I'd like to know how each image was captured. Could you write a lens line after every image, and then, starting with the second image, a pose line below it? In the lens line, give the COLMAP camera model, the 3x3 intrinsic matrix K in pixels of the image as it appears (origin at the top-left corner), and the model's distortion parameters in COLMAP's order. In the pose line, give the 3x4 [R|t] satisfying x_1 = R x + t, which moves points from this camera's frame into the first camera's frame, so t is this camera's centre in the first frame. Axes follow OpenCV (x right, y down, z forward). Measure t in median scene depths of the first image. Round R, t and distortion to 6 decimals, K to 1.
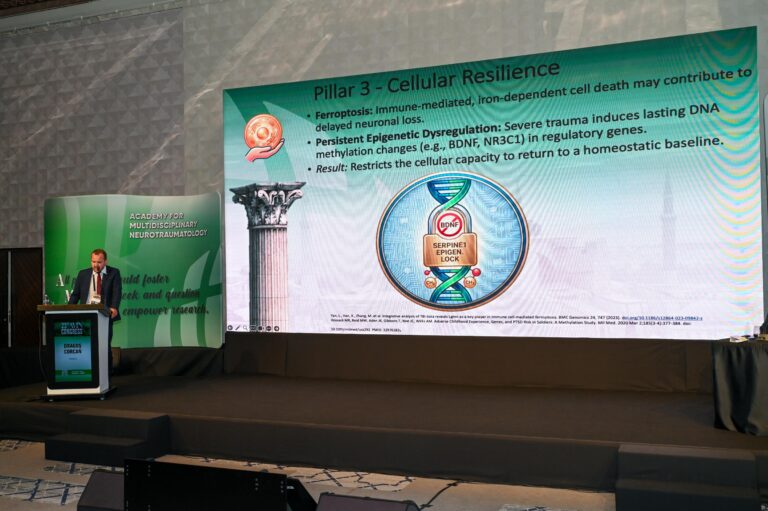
lens RADIAL K [[756.1, 0, 384.0], [0, 756.1, 255.5], [0, 0, 1]] dist [0.010908, 0.000925]
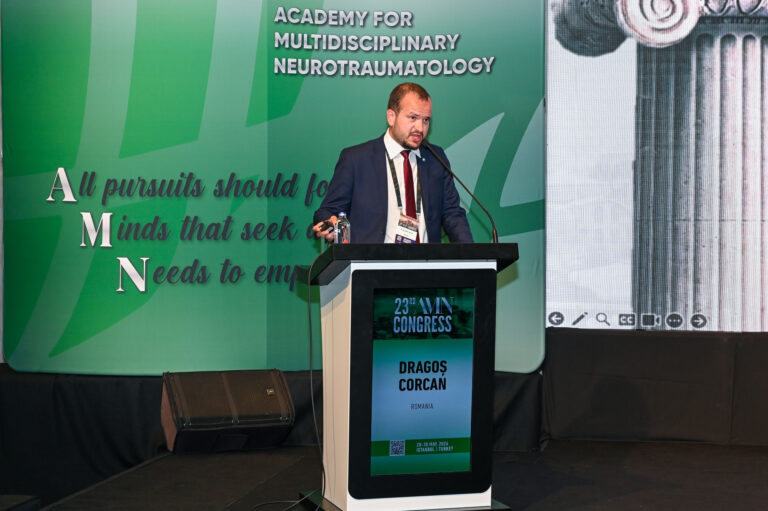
lens RADIAL K [[1478.3, 0, 384.0], [0, 1478.3, 255.5], [0, 0, 1]] dist [-0.015980, -0.021454]
pose [[0.981576, 0.013816, 0.190571, -0.447453], [-0.022773, 0.998732, 0.044892, 0.033938], [-0.189709, -0.048405, 0.980646, 0.301856]]
